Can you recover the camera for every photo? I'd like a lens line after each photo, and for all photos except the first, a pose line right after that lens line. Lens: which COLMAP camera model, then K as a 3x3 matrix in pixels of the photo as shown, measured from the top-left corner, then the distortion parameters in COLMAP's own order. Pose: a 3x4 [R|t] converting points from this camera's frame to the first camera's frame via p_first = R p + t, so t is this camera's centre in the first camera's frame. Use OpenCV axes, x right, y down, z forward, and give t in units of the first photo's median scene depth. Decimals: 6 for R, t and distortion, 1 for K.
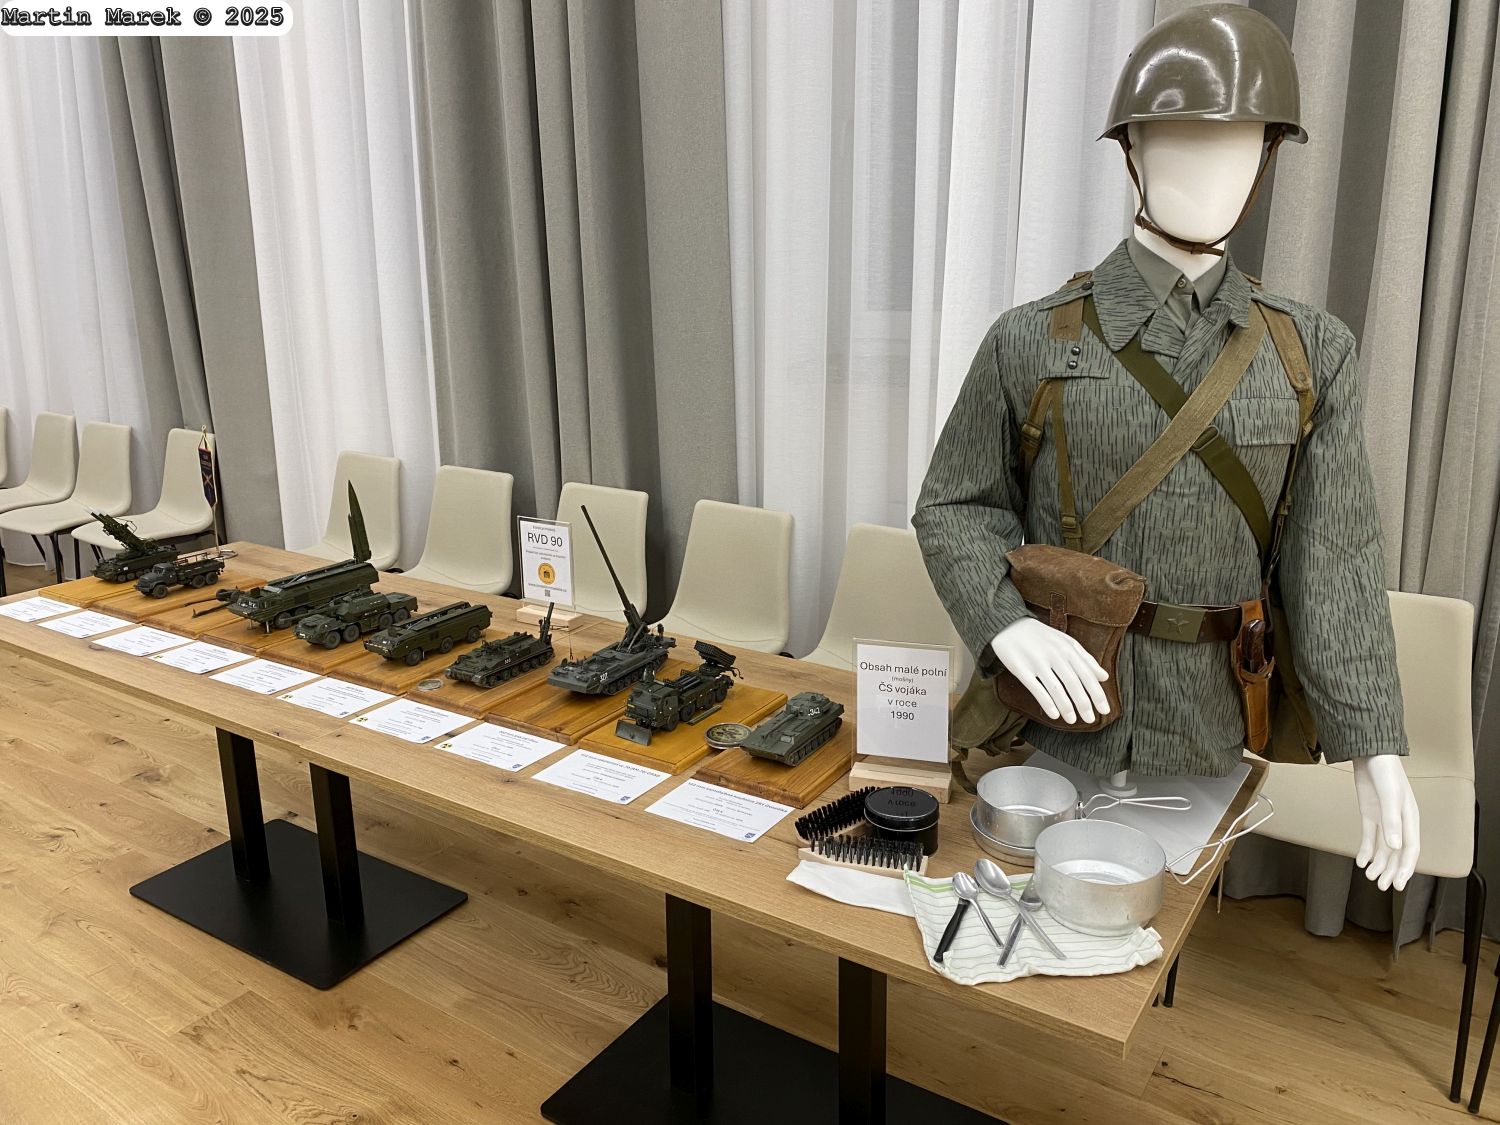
lens RADIAL K [[1175.1, 0, 735.4], [0, 1175.1, 555.6], [0, 0, 1]] dist [0.038800, -0.066141]
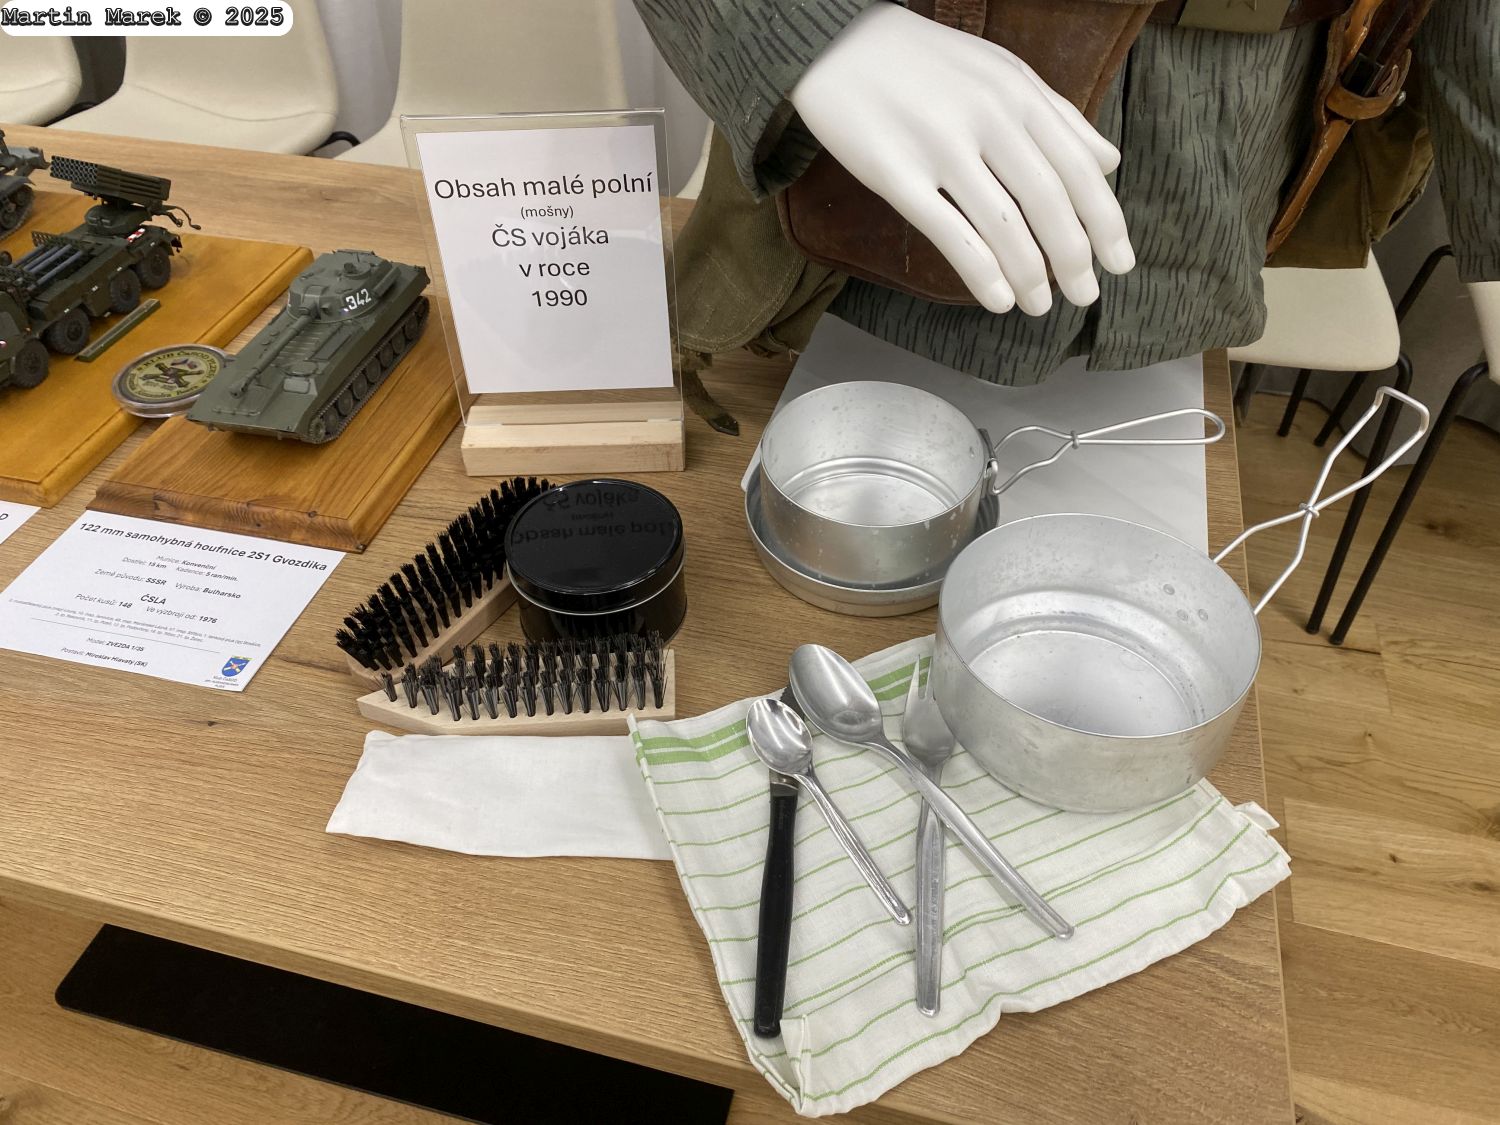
lens RADIAL K [[1175.1, 0, 735.4], [0, 1175.1, 555.6], [0, 0, 1]] dist [0.038800, -0.066141]
pose [[0.949382, -0.207762, 0.235604, 0.083551], [0.082435, 0.888531, 0.451351, 0.032777], [-0.303115, -0.409083, 0.860682, 0.582894]]
